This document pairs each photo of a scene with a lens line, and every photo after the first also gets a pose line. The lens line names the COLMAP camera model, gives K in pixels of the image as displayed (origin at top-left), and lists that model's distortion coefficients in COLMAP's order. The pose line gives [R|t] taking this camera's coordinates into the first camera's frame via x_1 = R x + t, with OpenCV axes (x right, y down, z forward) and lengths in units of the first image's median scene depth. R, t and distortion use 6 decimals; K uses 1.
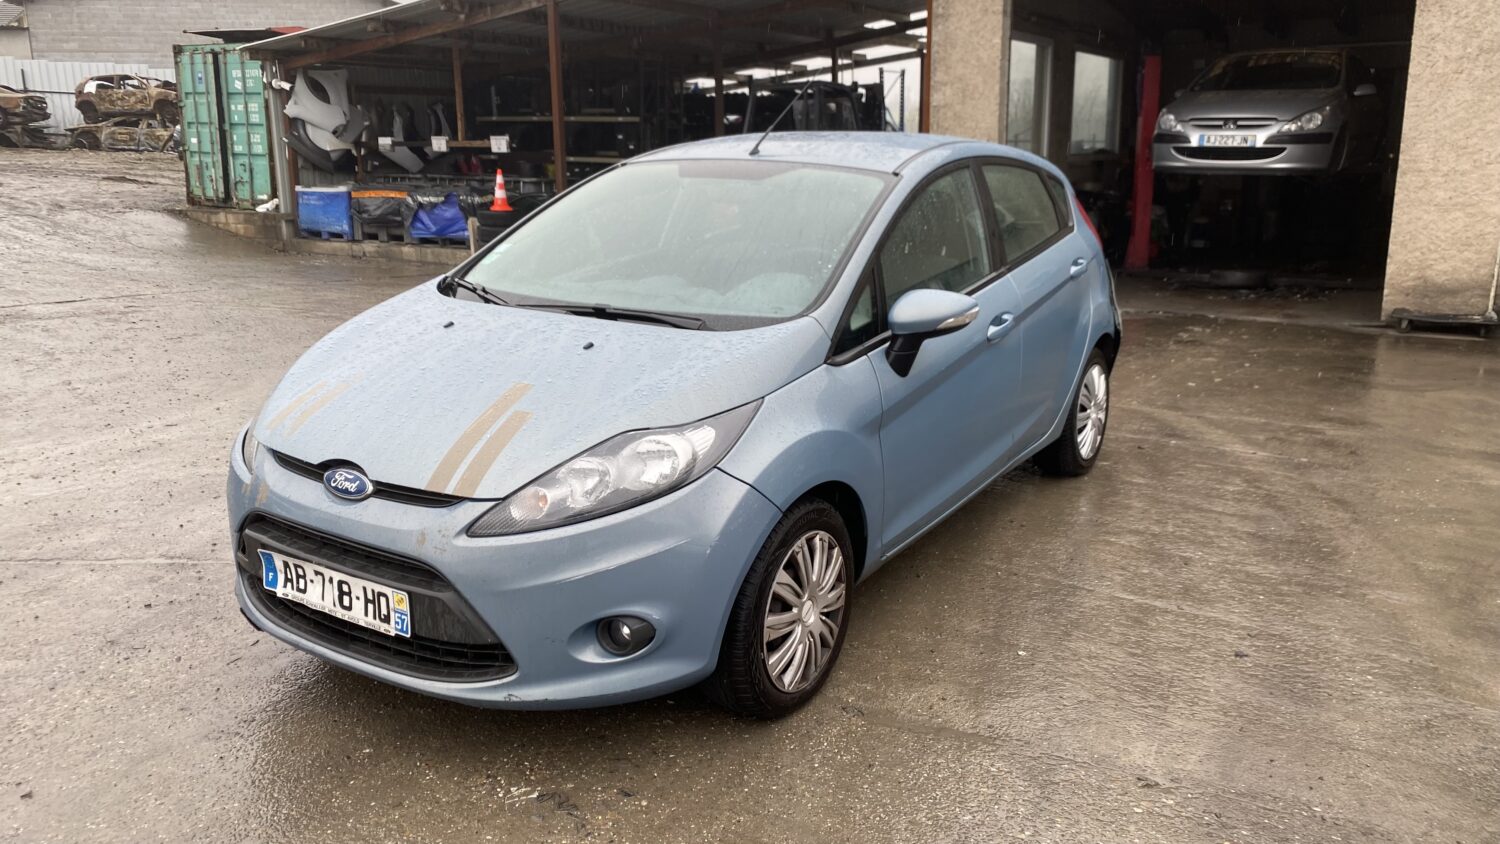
lens RADIAL K [[1168.7, 0, 728.8], [0, 1168.7, 375.8], [0, 0, 1]] dist [0.008739, 0.003930]
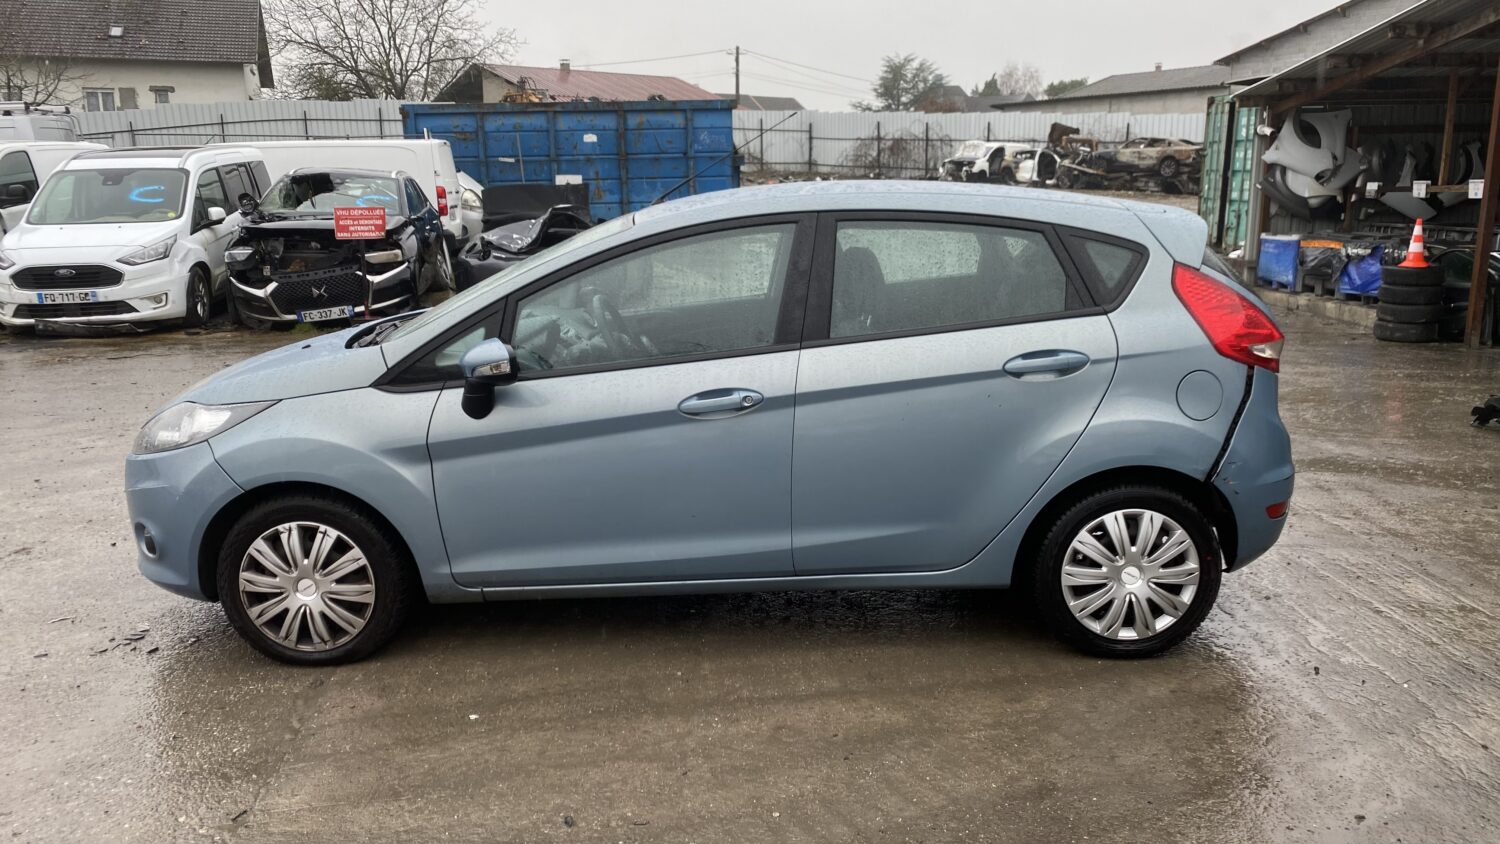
lens RADIAL K [[1147.1, 0, 755.6], [0, 1147.1, 399.1], [0, 0, 1]] dist [0.026781, 0.001740]
pose [[0.540688, 0.148136, -0.828077, 0.225912], [-0.161050, 0.984393, 0.070943, -0.025923], [0.825663, 0.095004, 0.556107, 0.126870]]
